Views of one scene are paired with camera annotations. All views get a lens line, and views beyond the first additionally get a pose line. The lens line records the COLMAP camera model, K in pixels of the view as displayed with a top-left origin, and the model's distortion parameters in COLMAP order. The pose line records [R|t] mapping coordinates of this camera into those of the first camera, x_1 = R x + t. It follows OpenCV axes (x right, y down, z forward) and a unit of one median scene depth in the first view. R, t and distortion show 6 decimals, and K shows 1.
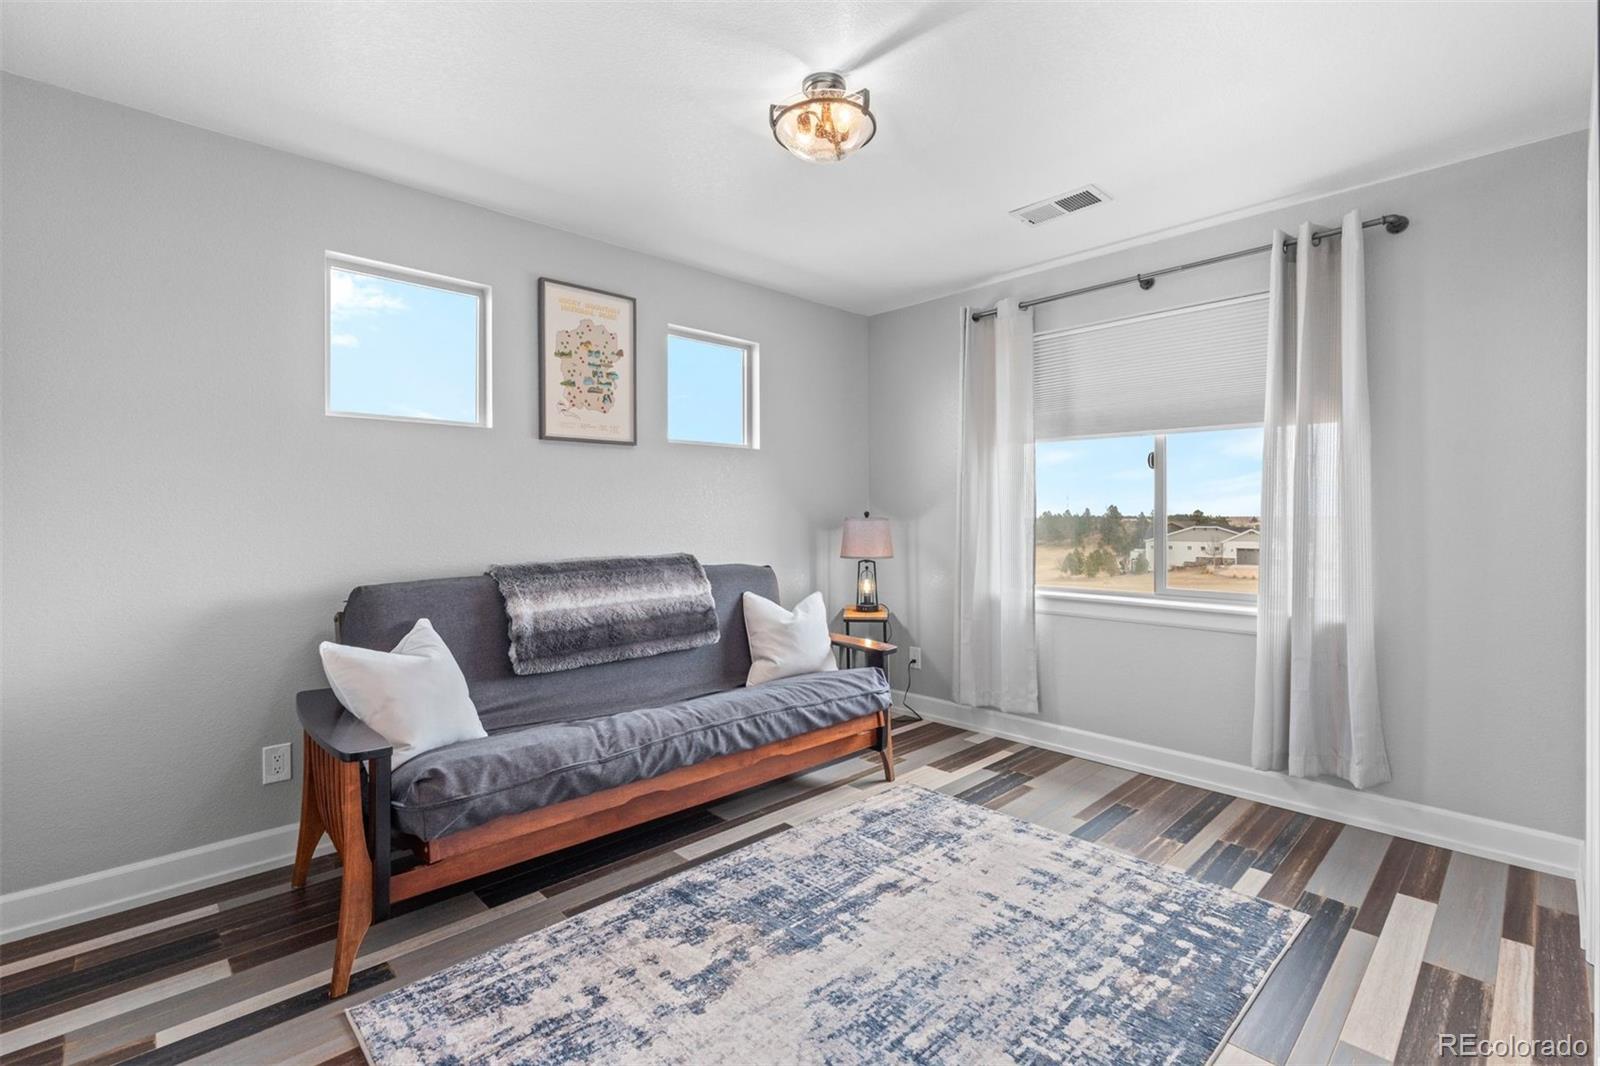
lens RADIAL K [[723.4, 0, 798.9], [0, 723.4, 510.3], [0, 0, 1]] dist [-0.001255, -0.000290]
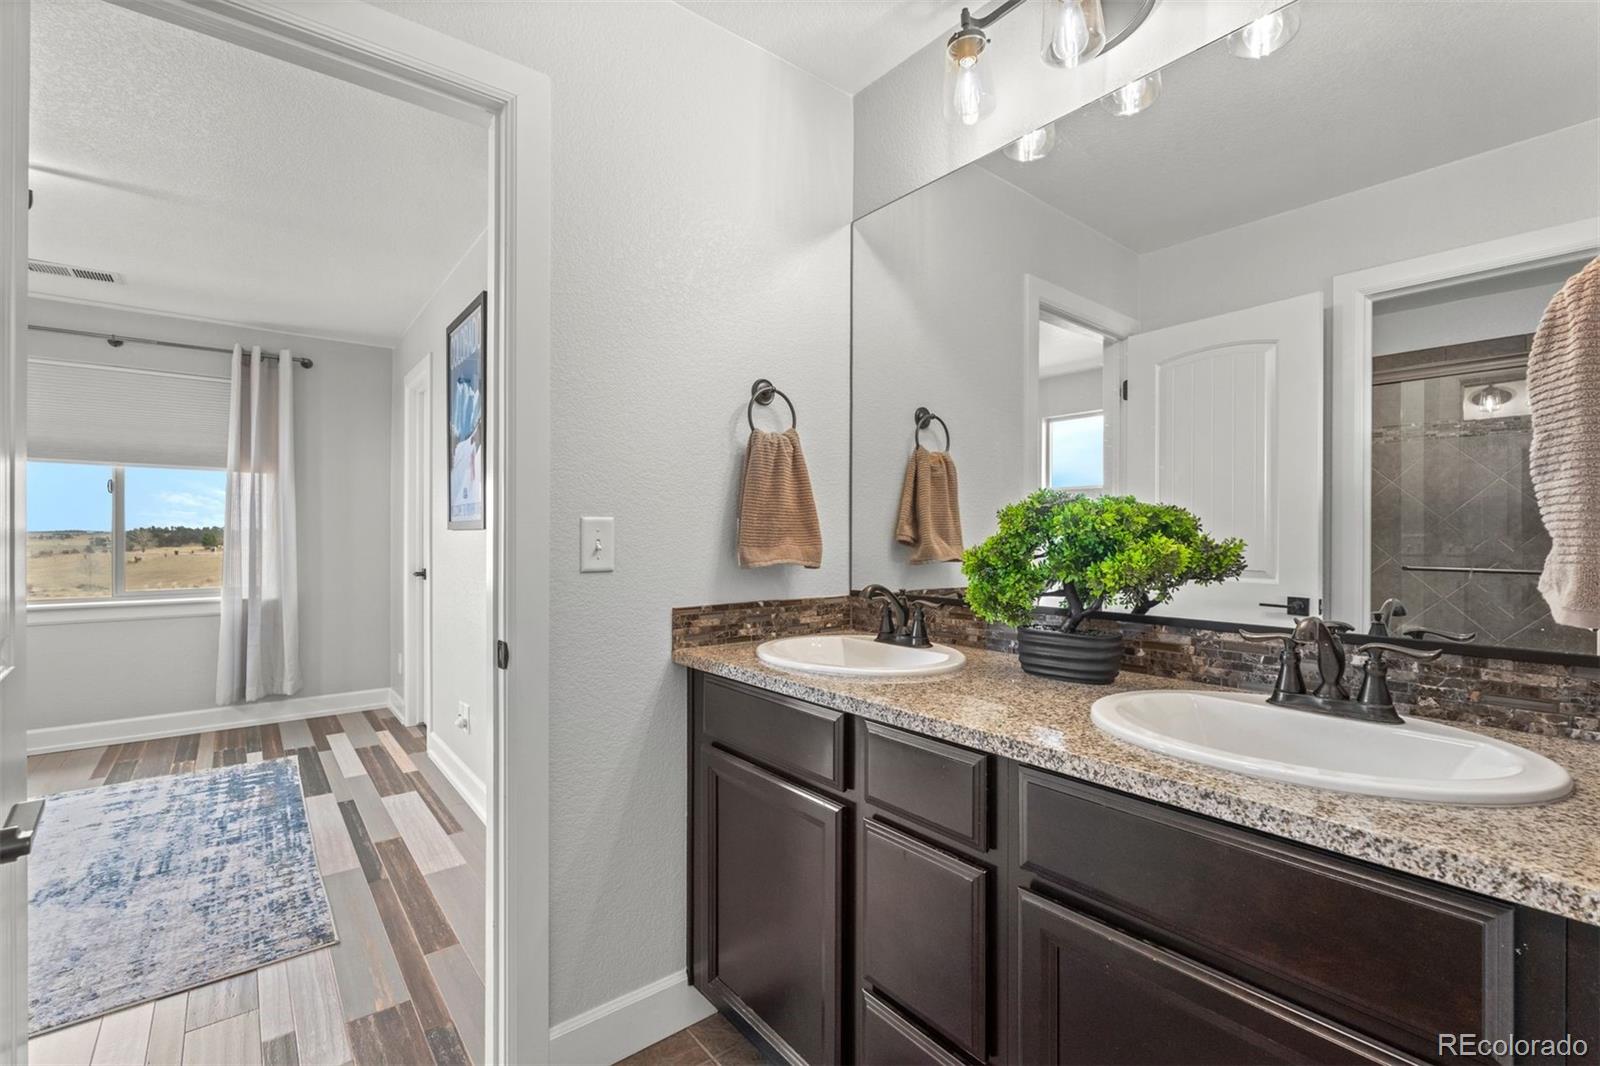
lens RADIAL K [[686.0, 0, 800.0], [0, 686.0, 533.0], [0, 0, 1]] dist [-0.017034, -0.000117]
pose [[0.080189, -0.003344, 0.996774, -0.832229], [0.000604, 0.999994, 0.003306, 0.007081], [-0.996779, 0.000337, 0.080191, -0.360454]]
